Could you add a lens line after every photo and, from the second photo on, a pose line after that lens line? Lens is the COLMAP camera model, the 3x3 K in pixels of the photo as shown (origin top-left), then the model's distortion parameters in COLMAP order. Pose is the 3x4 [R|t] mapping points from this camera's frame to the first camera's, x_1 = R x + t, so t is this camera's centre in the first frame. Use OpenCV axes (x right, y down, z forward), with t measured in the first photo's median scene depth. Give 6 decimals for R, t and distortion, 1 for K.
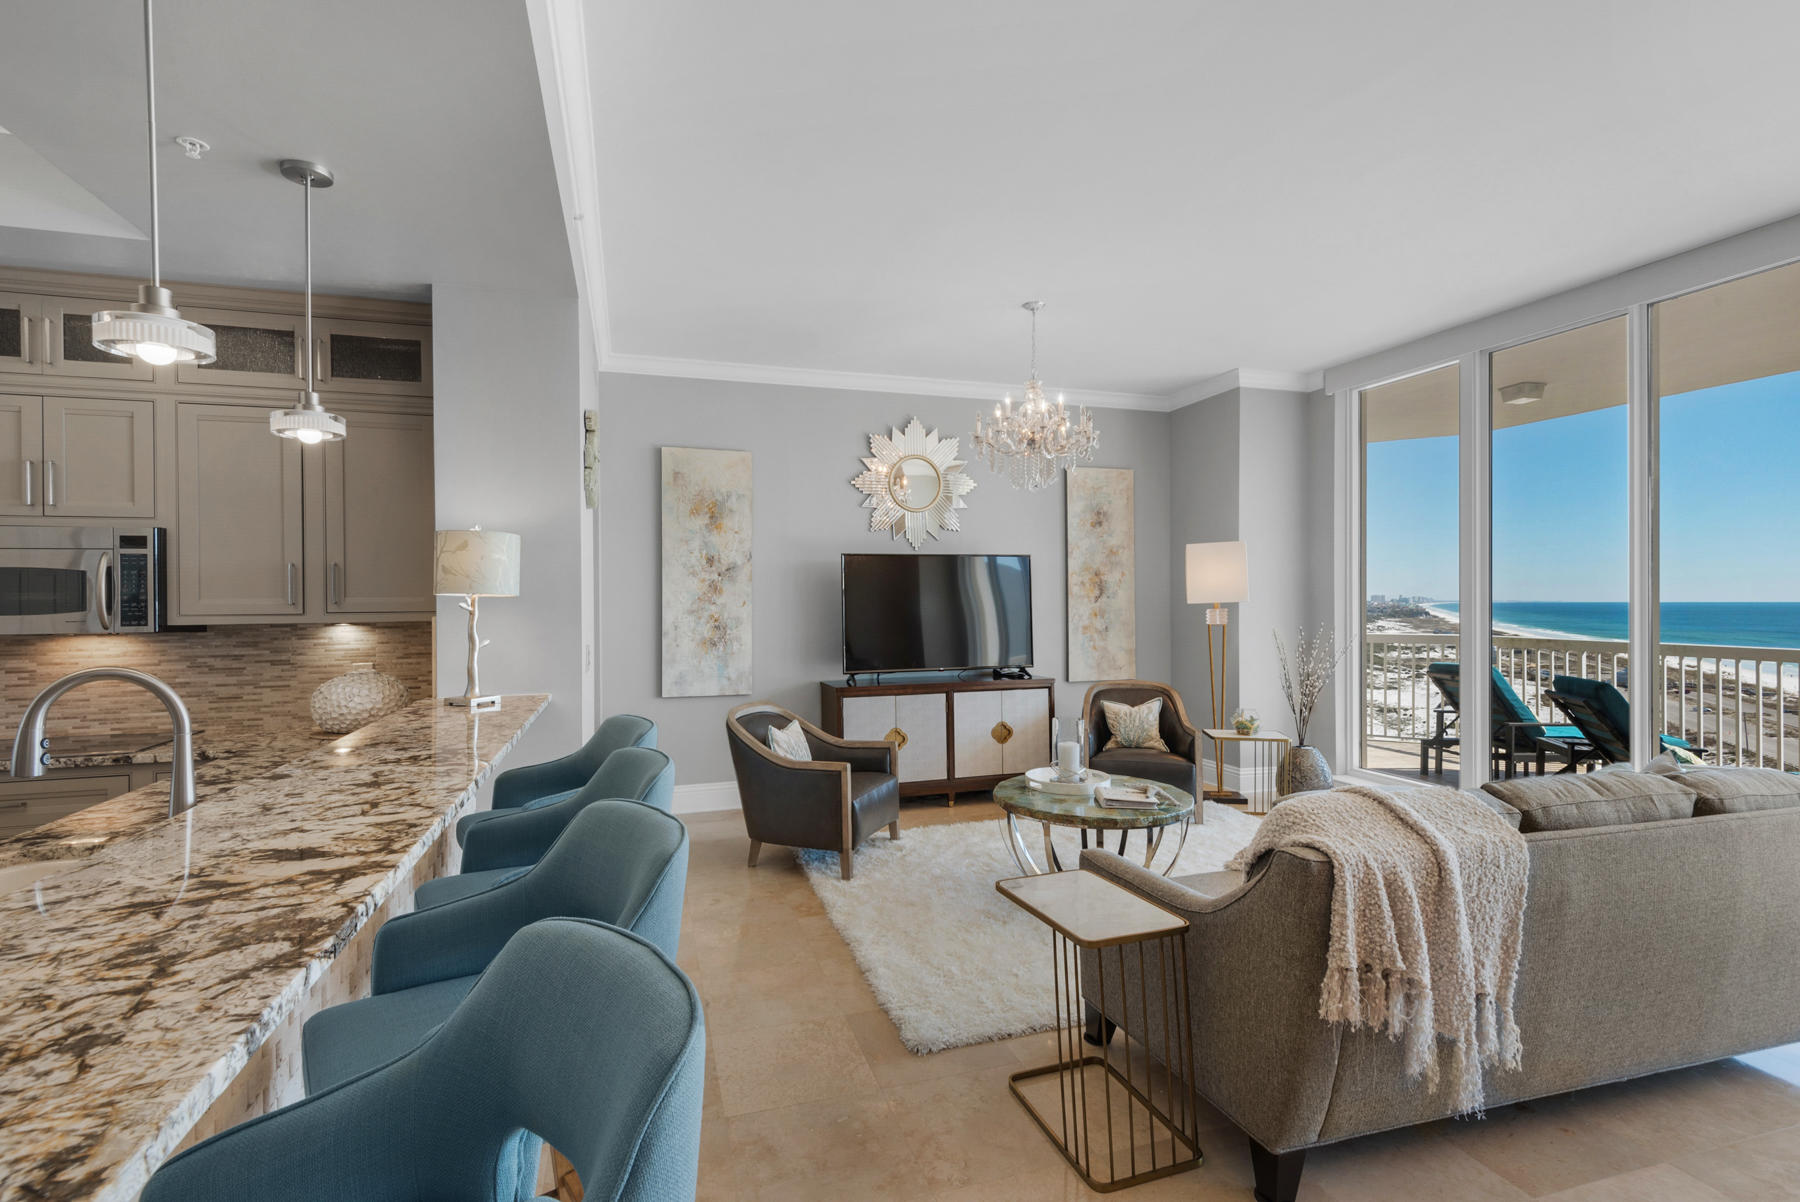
lens RADIAL K [[798.7, 0, 900.0], [0, 798.7, 601.0], [0, 0, 1]] dist [0.000959, -0.008565]
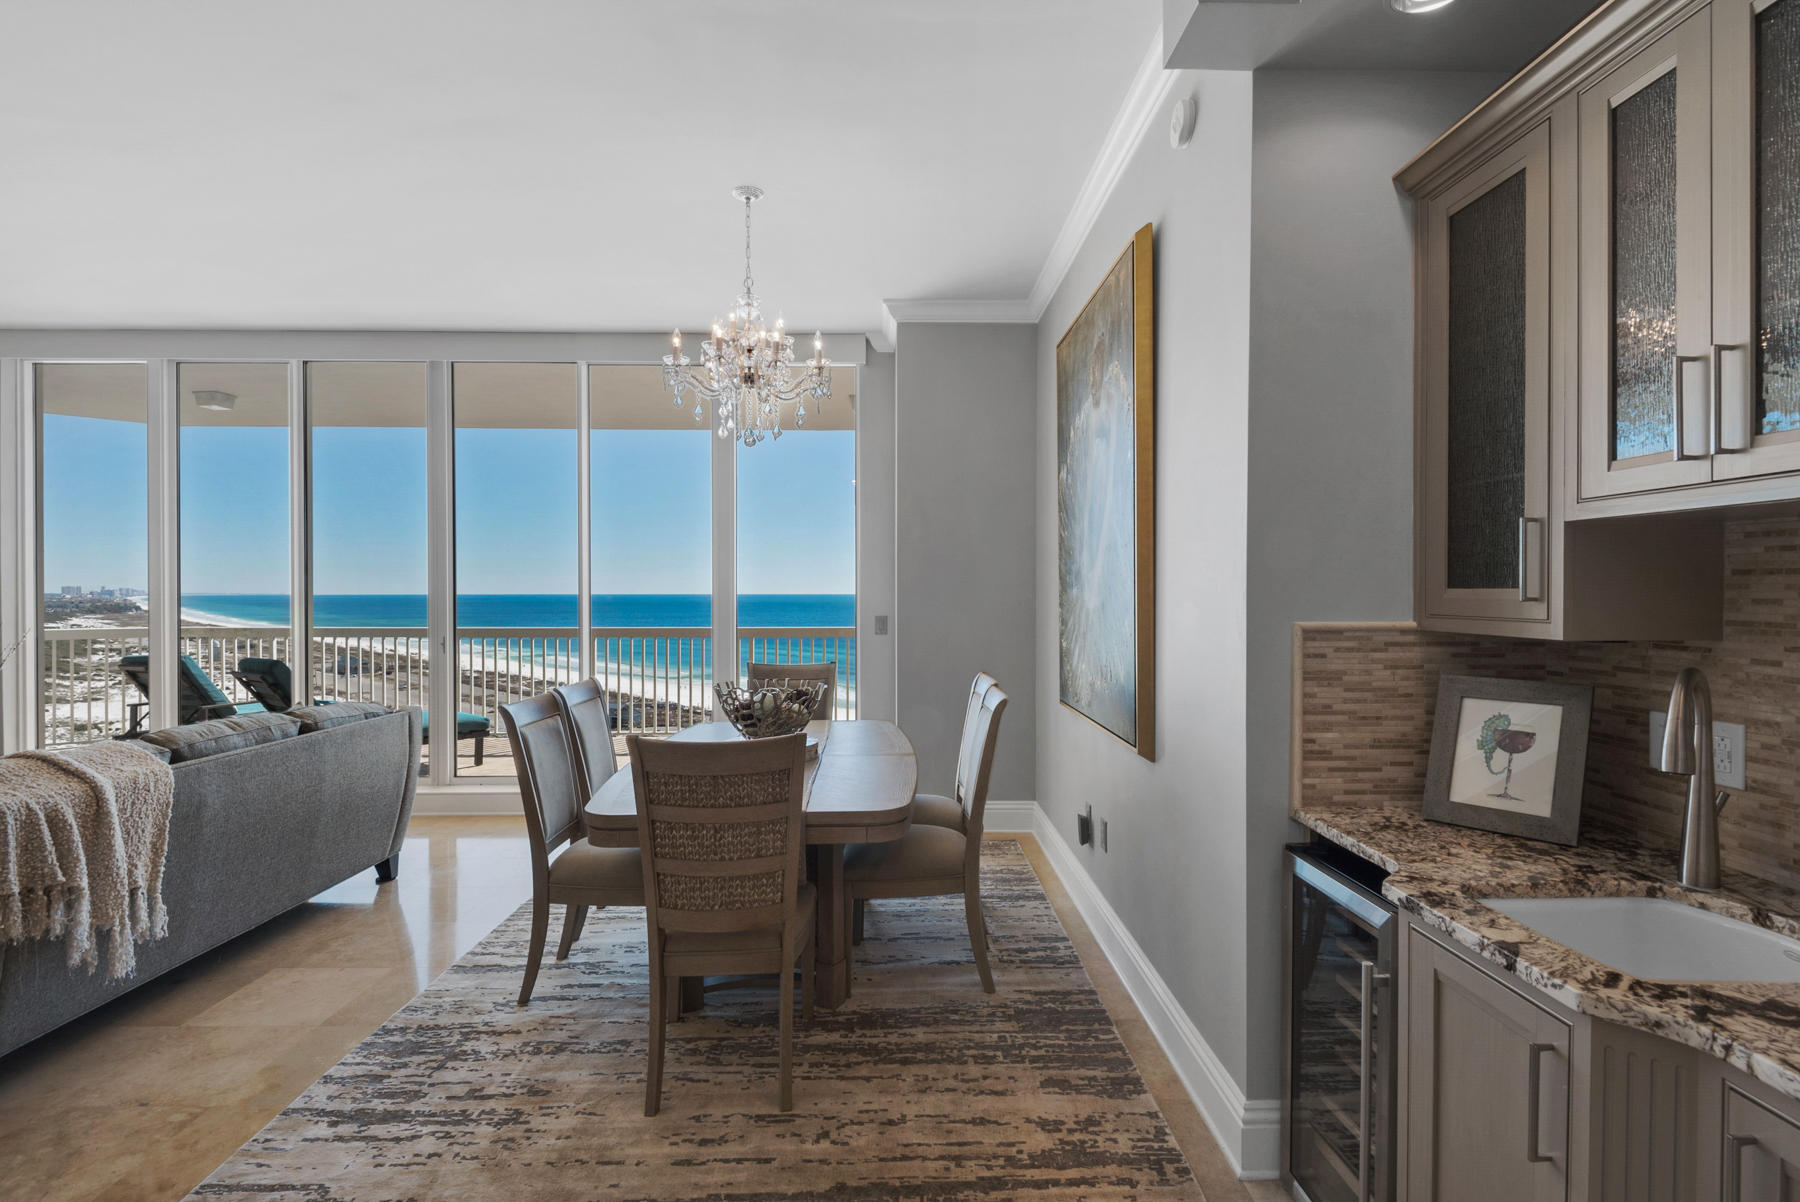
lens RADIAL K [[923.8, 0, 900.0], [0, 923.8, 601.0], [0, 0, 1]] dist [0.024536, -0.013198]
pose [[0.305386, -0.005234, 0.952214, -0.343763], [-0.001430, 0.999981, 0.005955, 0.005323], [-0.952228, -0.003180, 0.305372, -0.660524]]
